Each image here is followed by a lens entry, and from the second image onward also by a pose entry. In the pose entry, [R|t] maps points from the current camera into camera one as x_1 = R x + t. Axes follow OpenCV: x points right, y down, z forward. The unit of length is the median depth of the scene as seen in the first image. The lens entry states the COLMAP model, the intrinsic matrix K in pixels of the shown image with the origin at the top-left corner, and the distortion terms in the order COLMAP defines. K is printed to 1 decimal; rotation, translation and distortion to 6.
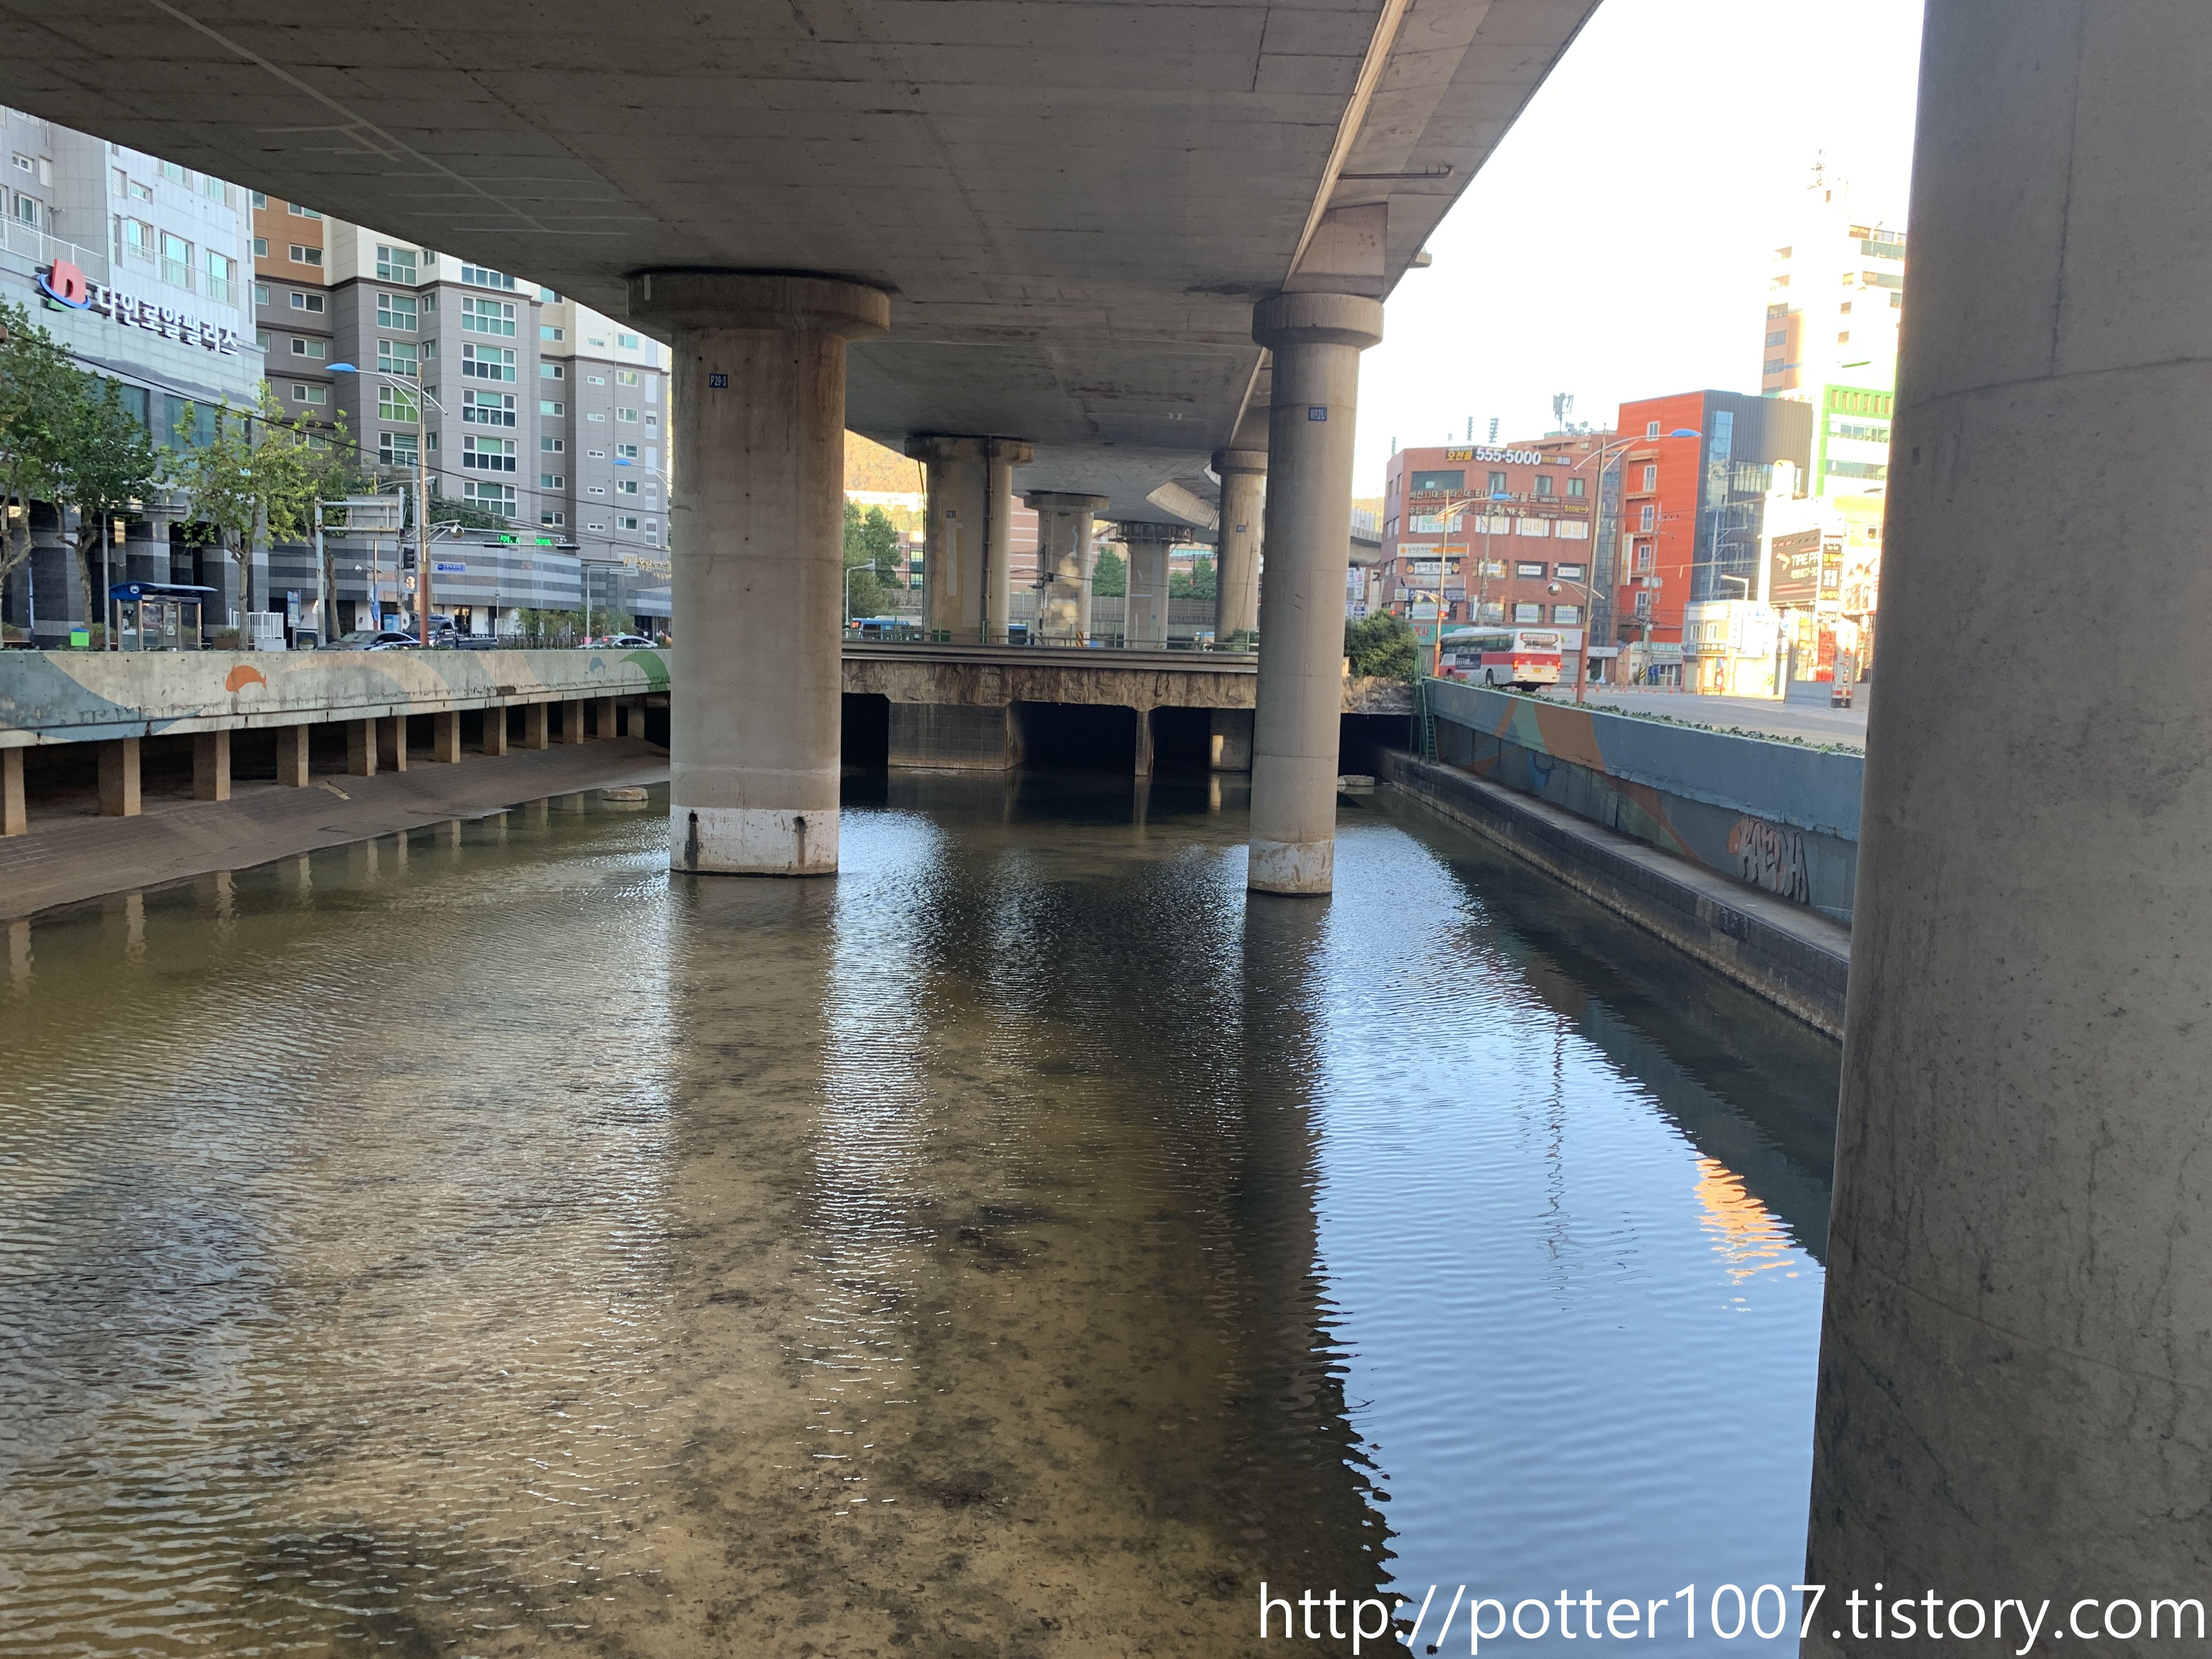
lens RADIAL K [[1726.9, 0, 1106.0], [0, 1726.9, 829.5], [0, 0, 1]] dist [0.071609, -0.014469]
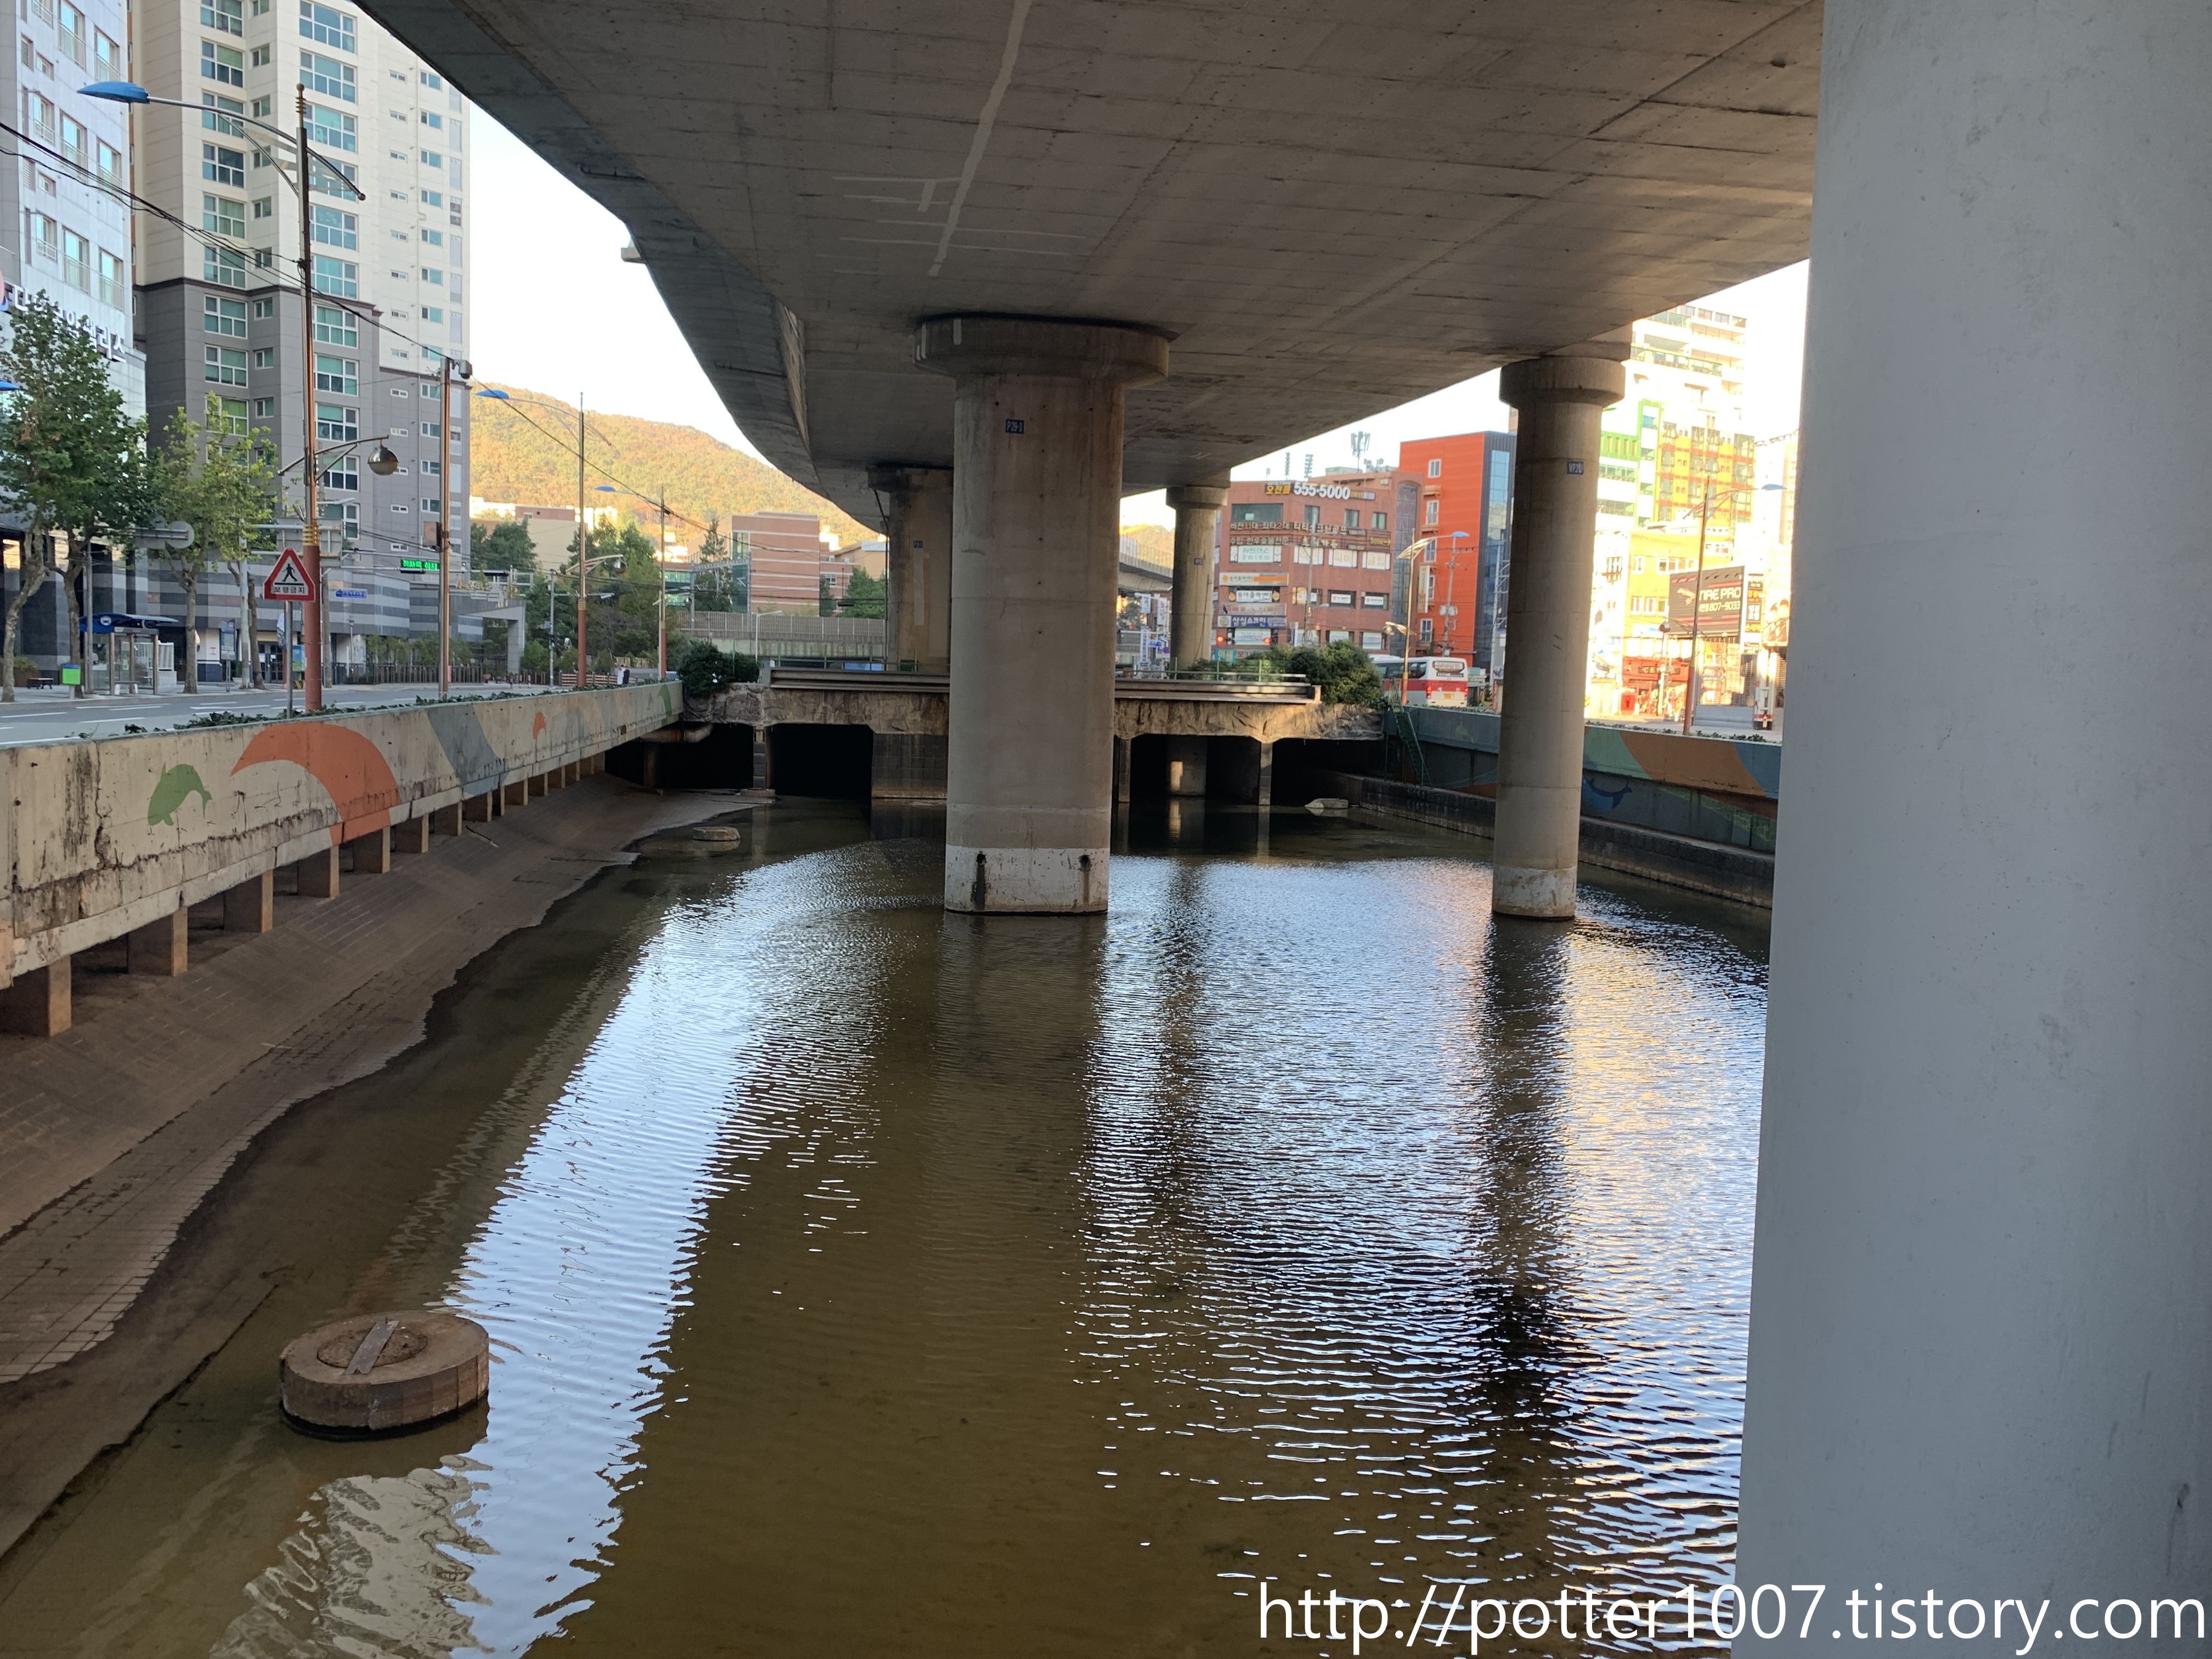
lens RADIAL K [[1708.2, 0, 1106.0], [0, 1708.2, 829.5], [0, 0, 1]] dist [0.072575, 0.006001]
pose [[0.982973, -0.020420, 0.182611, -0.174684], [0.022330, 0.999715, -0.008409, -0.006898], [-0.182387, 0.012343, 0.983149, 0.008370]]
